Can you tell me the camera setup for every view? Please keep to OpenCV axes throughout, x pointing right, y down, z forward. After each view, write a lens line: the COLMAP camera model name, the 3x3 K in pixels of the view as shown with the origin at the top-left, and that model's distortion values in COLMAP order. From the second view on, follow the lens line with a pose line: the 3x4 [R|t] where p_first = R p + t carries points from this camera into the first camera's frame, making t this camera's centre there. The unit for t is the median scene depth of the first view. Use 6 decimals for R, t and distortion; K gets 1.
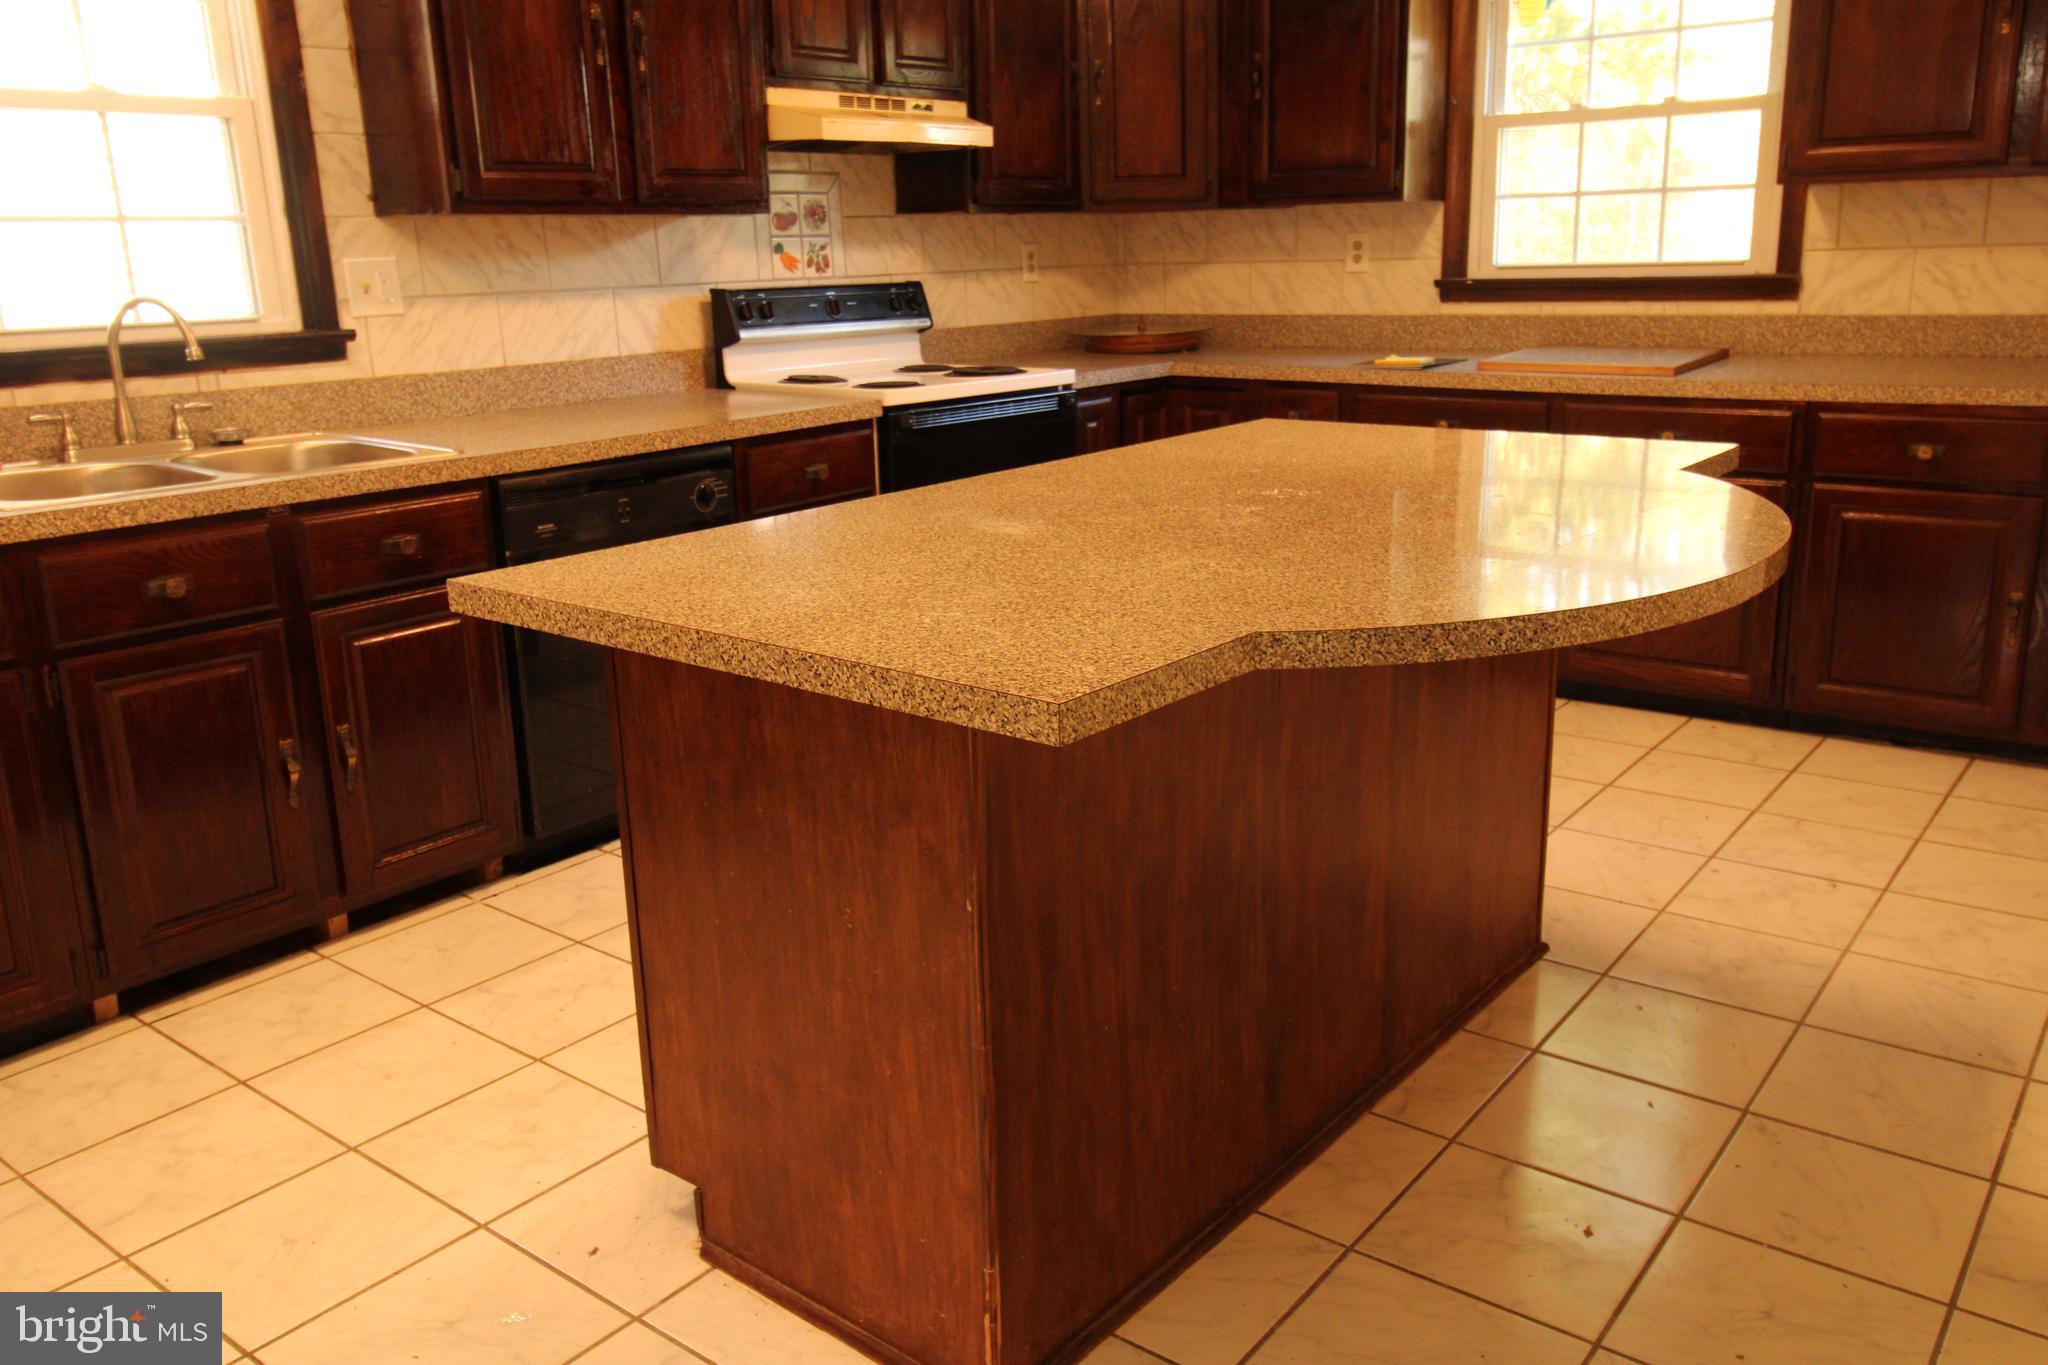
lens RADIAL K [[1618.3, 0, 1039.1], [0, 1618.3, 669.4], [0, 0, 1]] dist [0.012550, -0.005822]
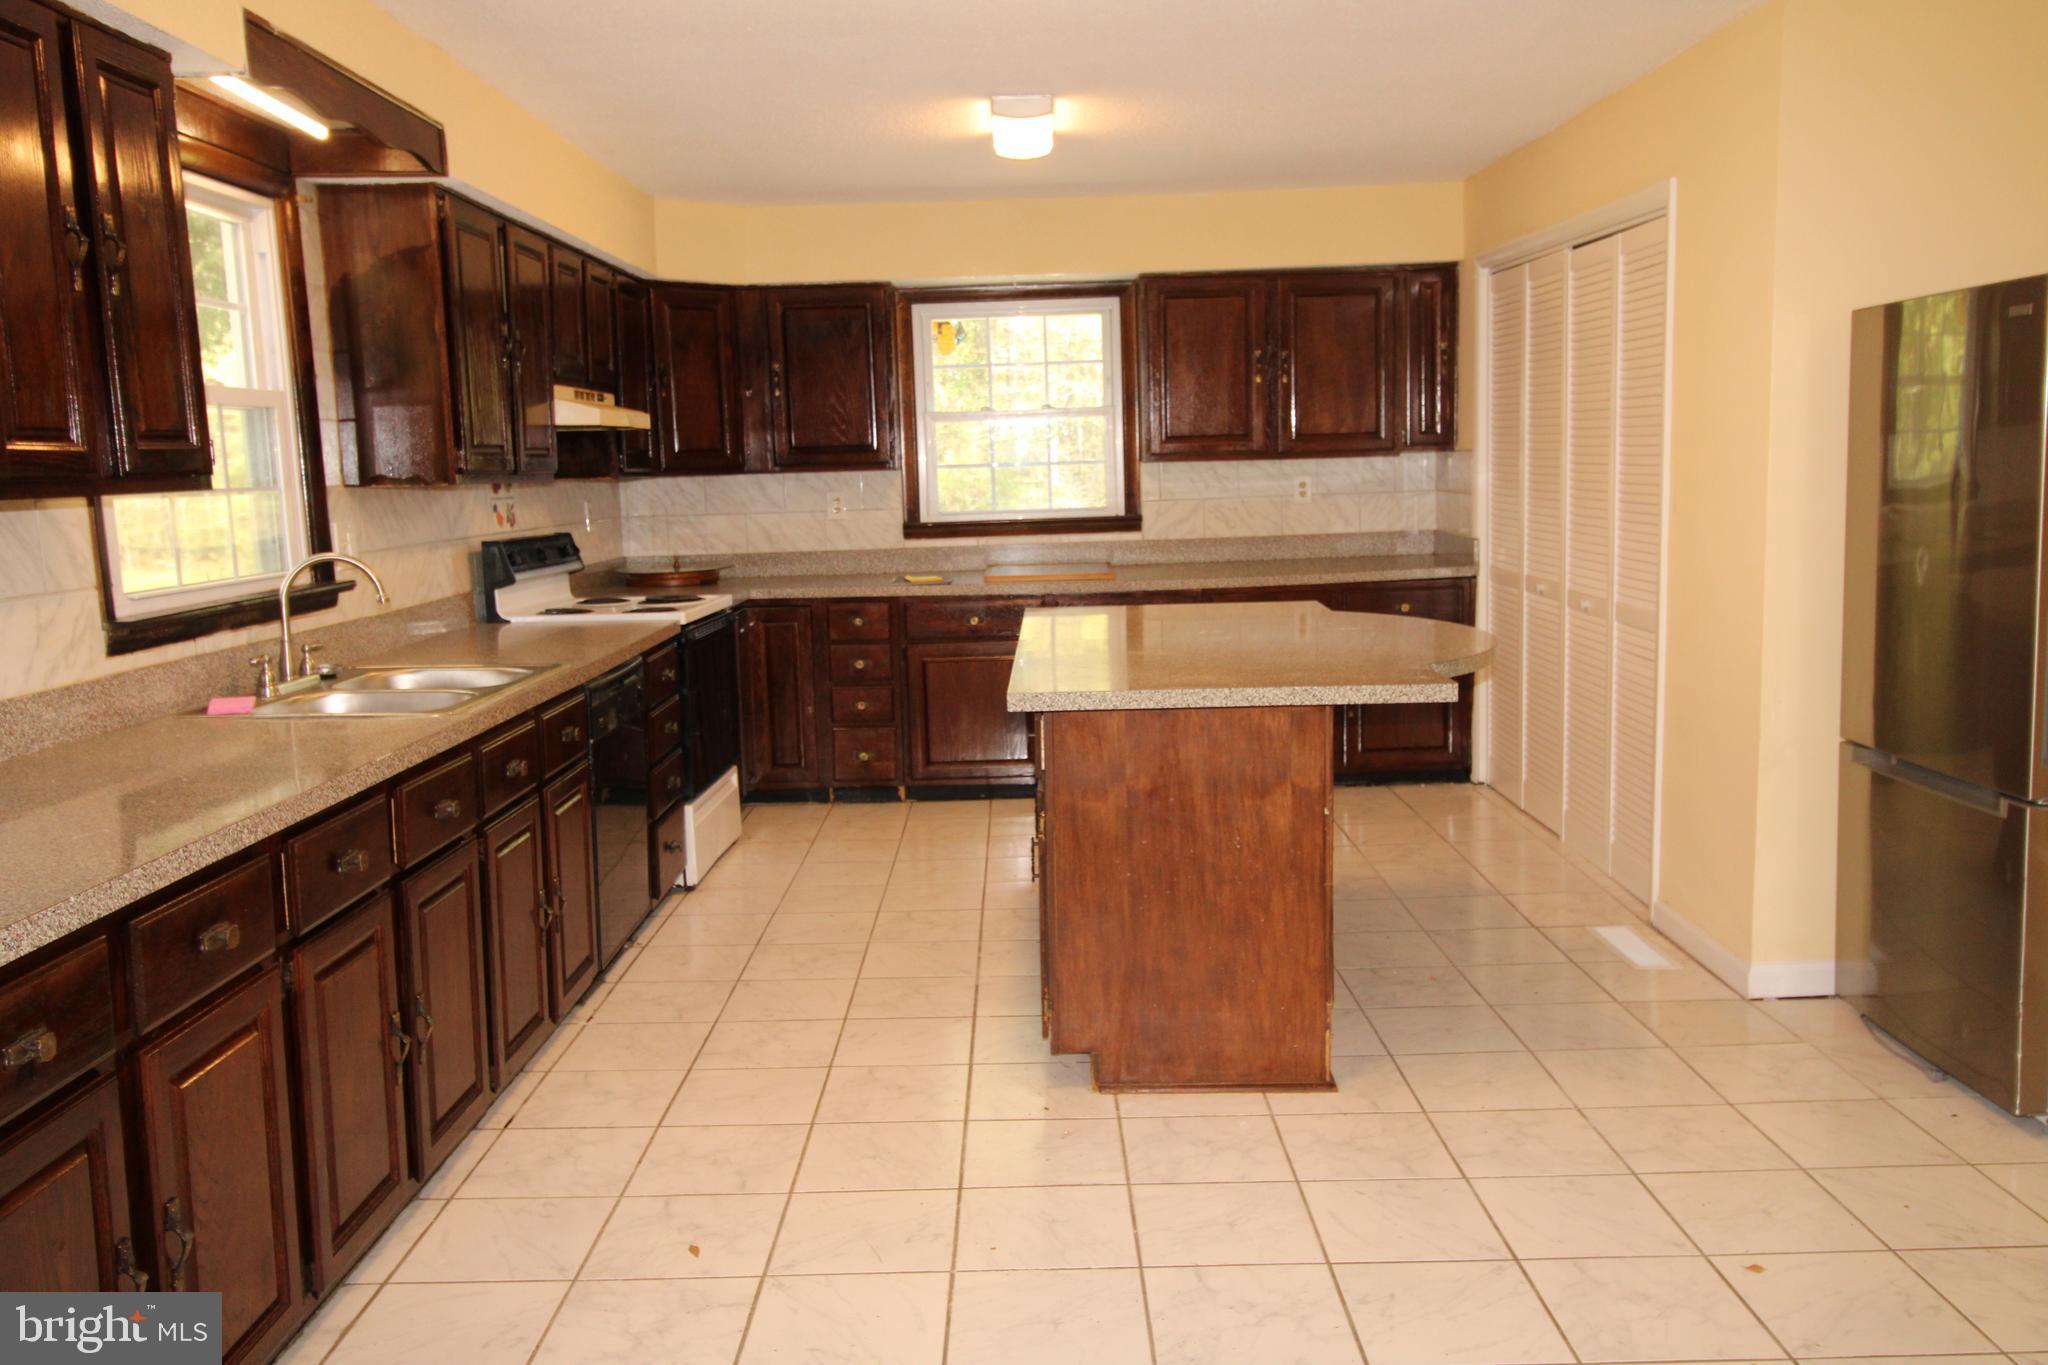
lens RADIAL K [[1618.3, 0, 1039.1], [0, 1618.3, 669.4], [0, 0, 1]] dist [0.012550, -0.005822]
pose [[0.785162, -0.075895, 0.614622, -0.663766], [0.166672, 0.981740, -0.091692, 0.039701], [-0.596440, 0.174434, 0.783474, -0.183363]]
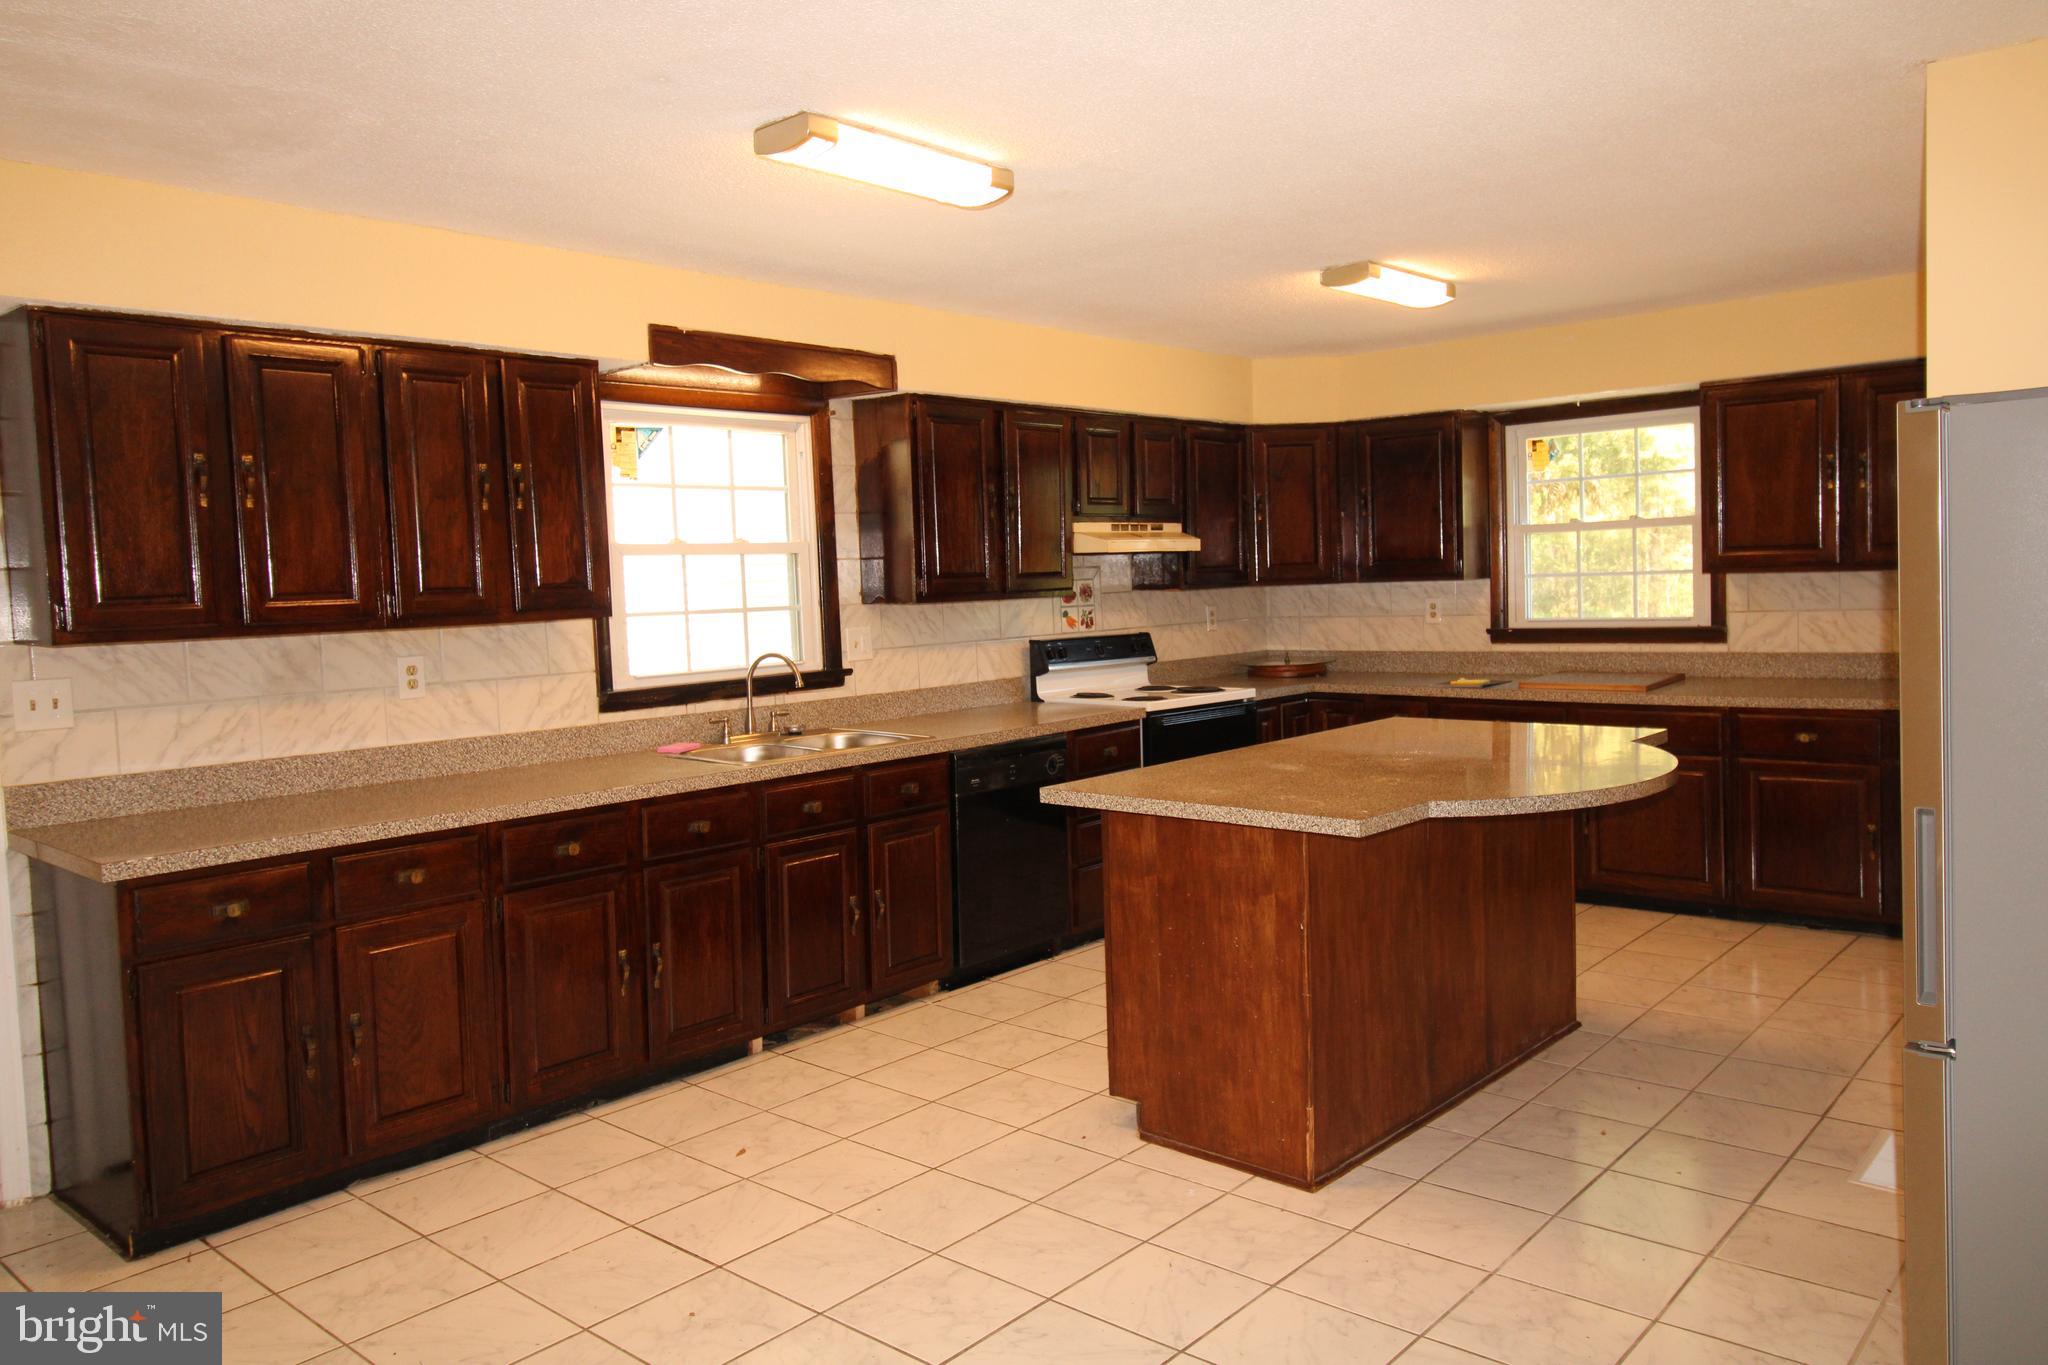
lens RADIAL K [[1485.2, 0, 1040.5], [0, 1485.2, 663.3], [0, 0, 1]] dist [0.015831, -0.012655]
pose [[0.998629, -0.005378, -0.052071, -0.122939], [-0.004962, 0.980507, -0.196421, 0.080826], [0.052112, 0.196411, 0.979136, -0.461511]]
